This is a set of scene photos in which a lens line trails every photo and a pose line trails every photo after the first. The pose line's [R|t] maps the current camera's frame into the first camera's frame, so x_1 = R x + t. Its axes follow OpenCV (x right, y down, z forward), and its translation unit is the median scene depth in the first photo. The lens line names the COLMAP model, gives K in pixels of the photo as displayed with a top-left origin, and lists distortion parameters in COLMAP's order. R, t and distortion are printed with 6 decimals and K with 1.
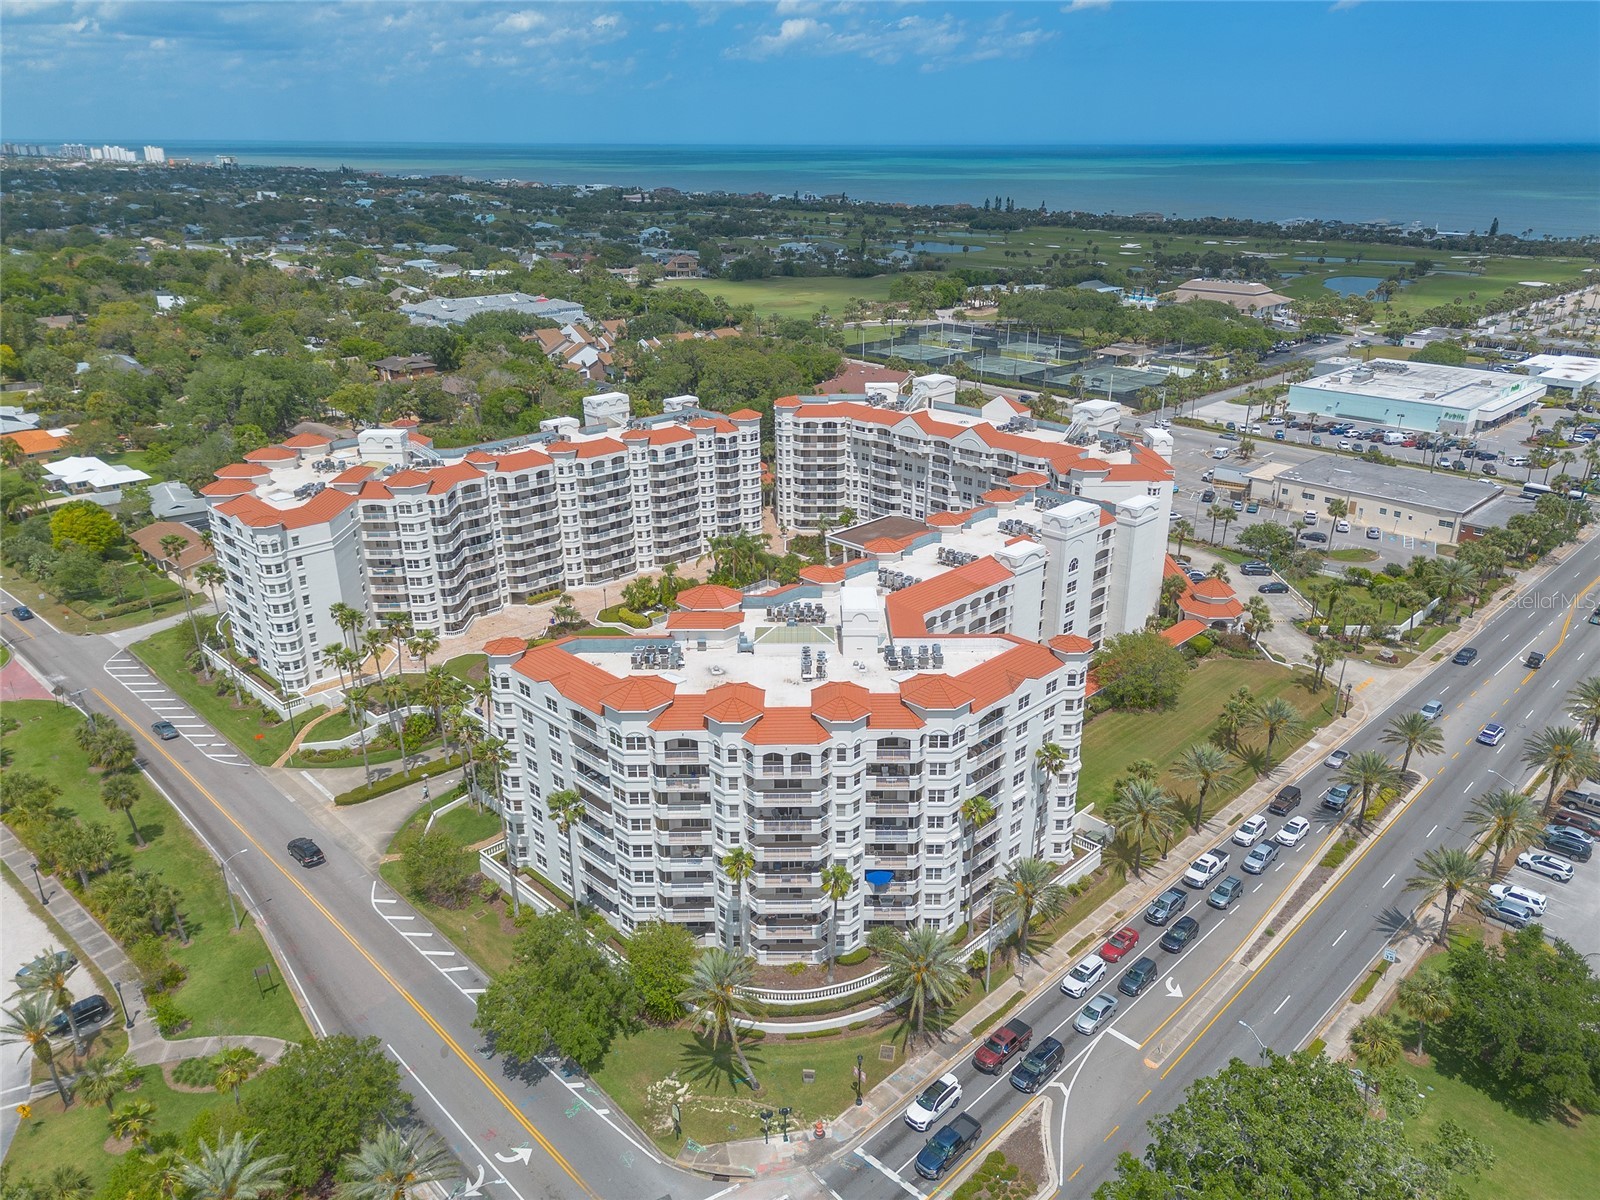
lens RADIAL K [[1167.2, 0, 835.6], [0, 1167.2, 565.2], [0, 0, 1]] dist [0.010237, 0.003233]
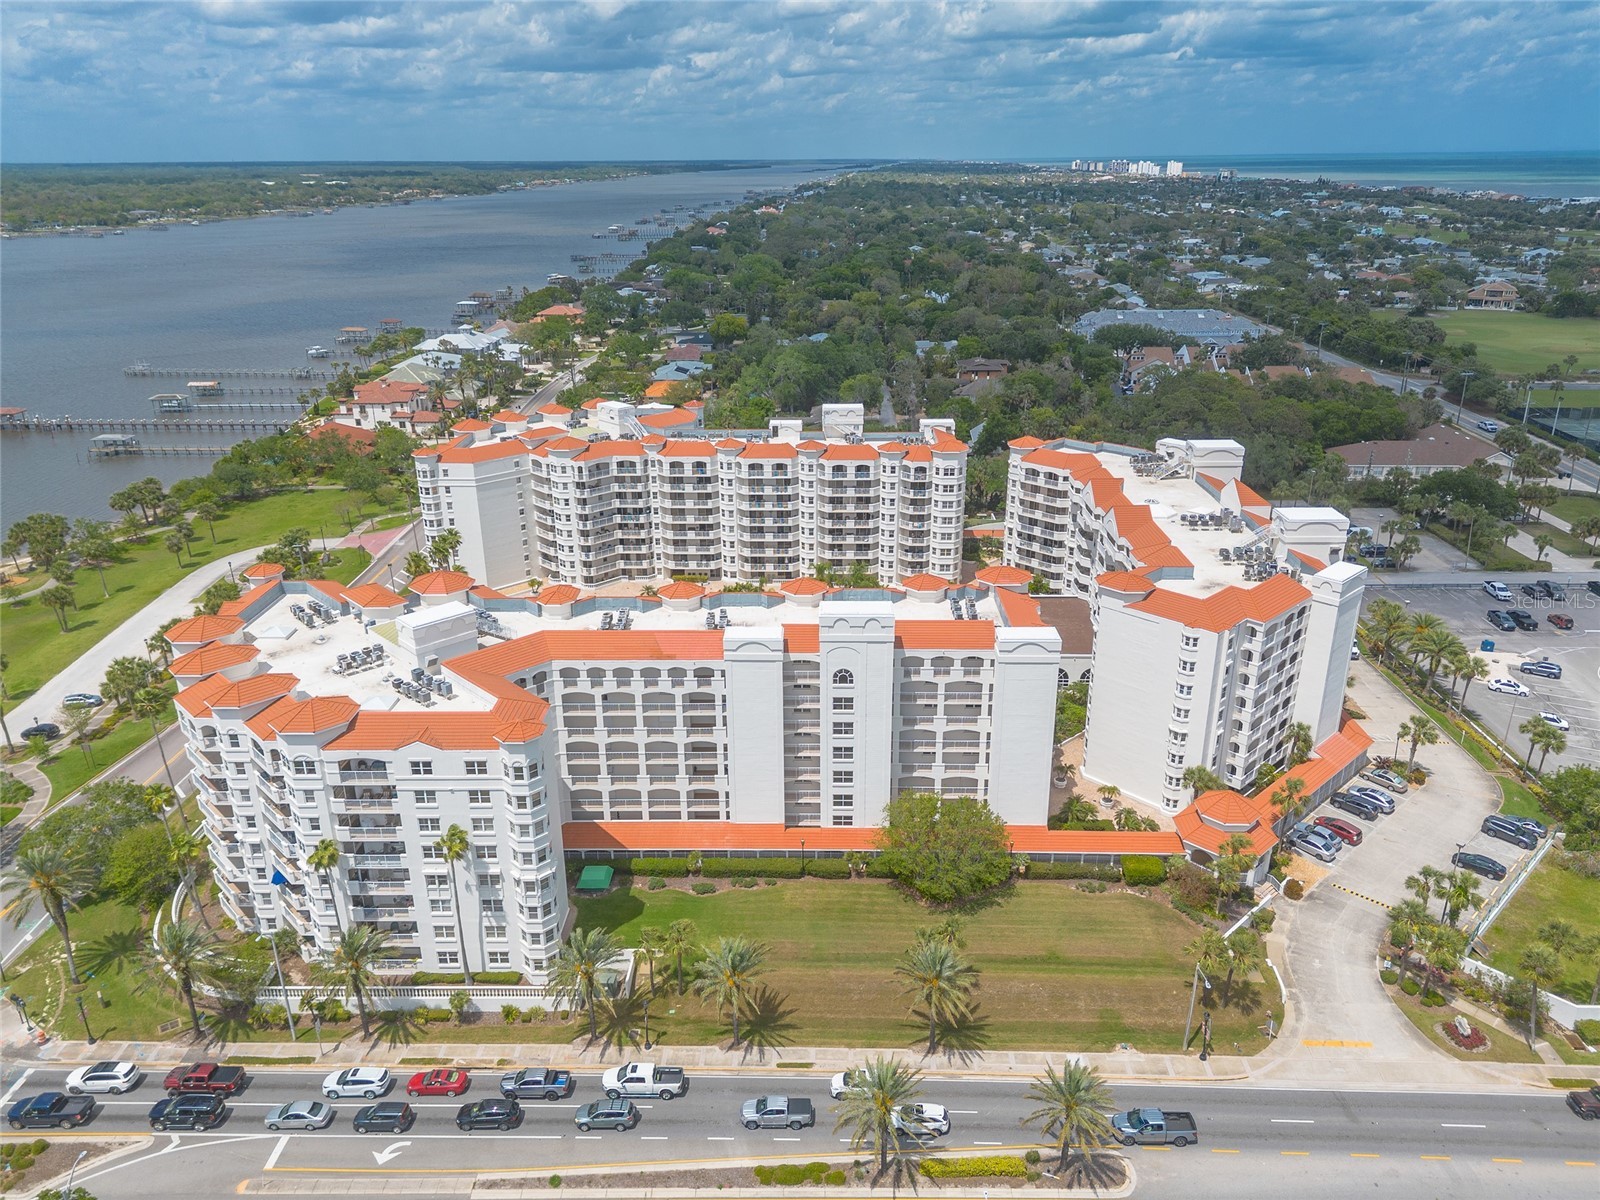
lens RADIAL K [[1123.7, 0, 800.0], [0, 1123.7, 600.0], [0, 0, 1]] dist [0.052011, -0.051954]
pose [[0.680188, 0.257353, -0.686378, 0.583549], [-0.238799, 0.963062, 0.124449, -0.116320], [0.693051, 0.079257, 0.716518, 0.366038]]
